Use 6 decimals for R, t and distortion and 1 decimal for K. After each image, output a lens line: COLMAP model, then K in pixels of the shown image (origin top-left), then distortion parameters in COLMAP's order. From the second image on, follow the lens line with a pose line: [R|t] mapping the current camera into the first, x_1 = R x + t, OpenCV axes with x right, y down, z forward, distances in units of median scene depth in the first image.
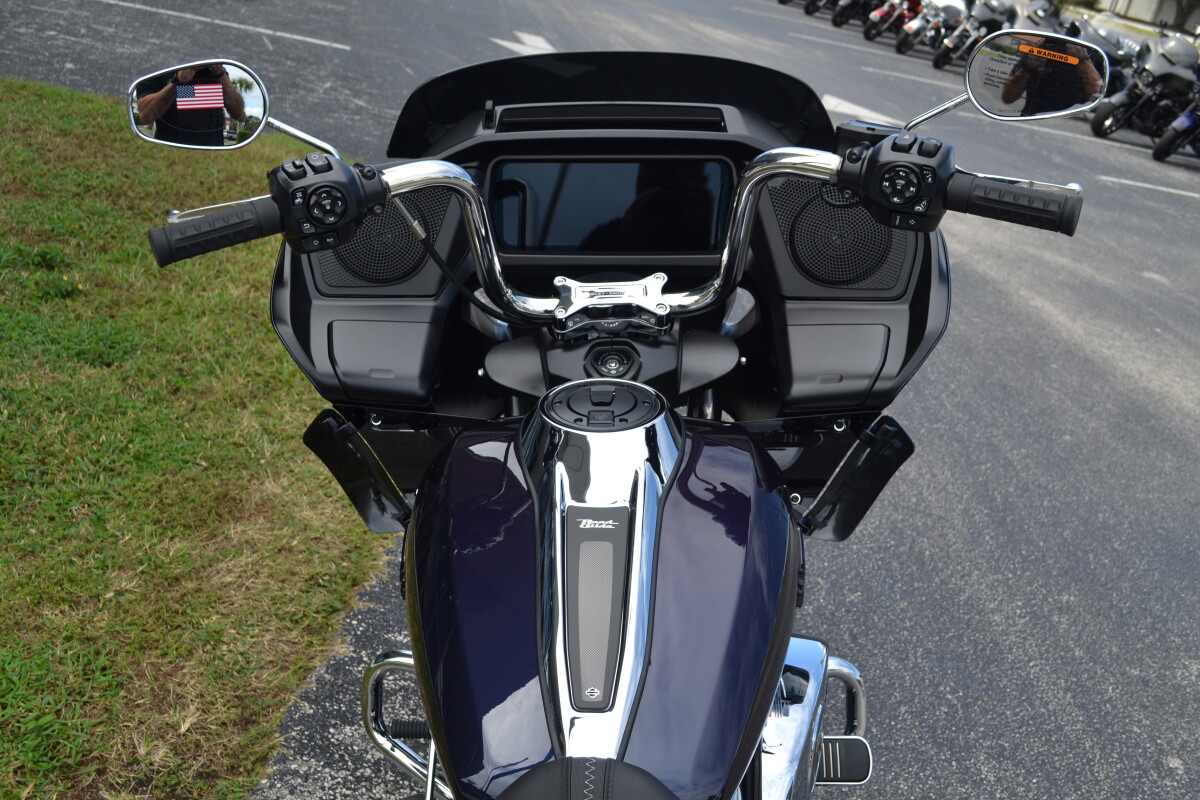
lens RADIAL K [[1237.0, 0, 602.1], [0, 1237.0, 351.0], [0, 0, 1]] dist [-0.062765, 0.024352]
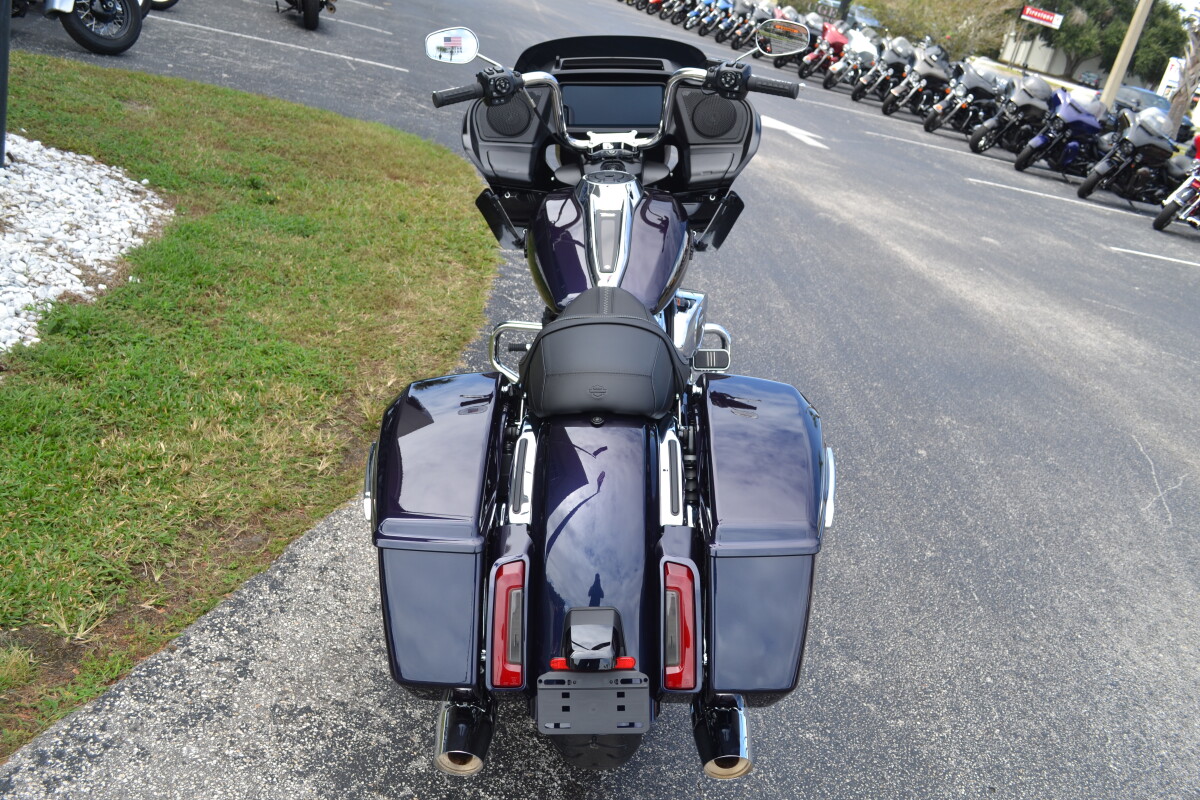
lens RADIAL K [[1166.0, 0, 600.0], [0, 1166.0, 400.0], [0, 0, 1]] dist [-0.077071, 0.005029]
pose [[0.999826, 0.006738, 0.017413, -0.015159], [-0.006905, 0.999931, 0.009543, 0.126149], [-0.017348, -0.009662, 0.999803, -0.347767]]
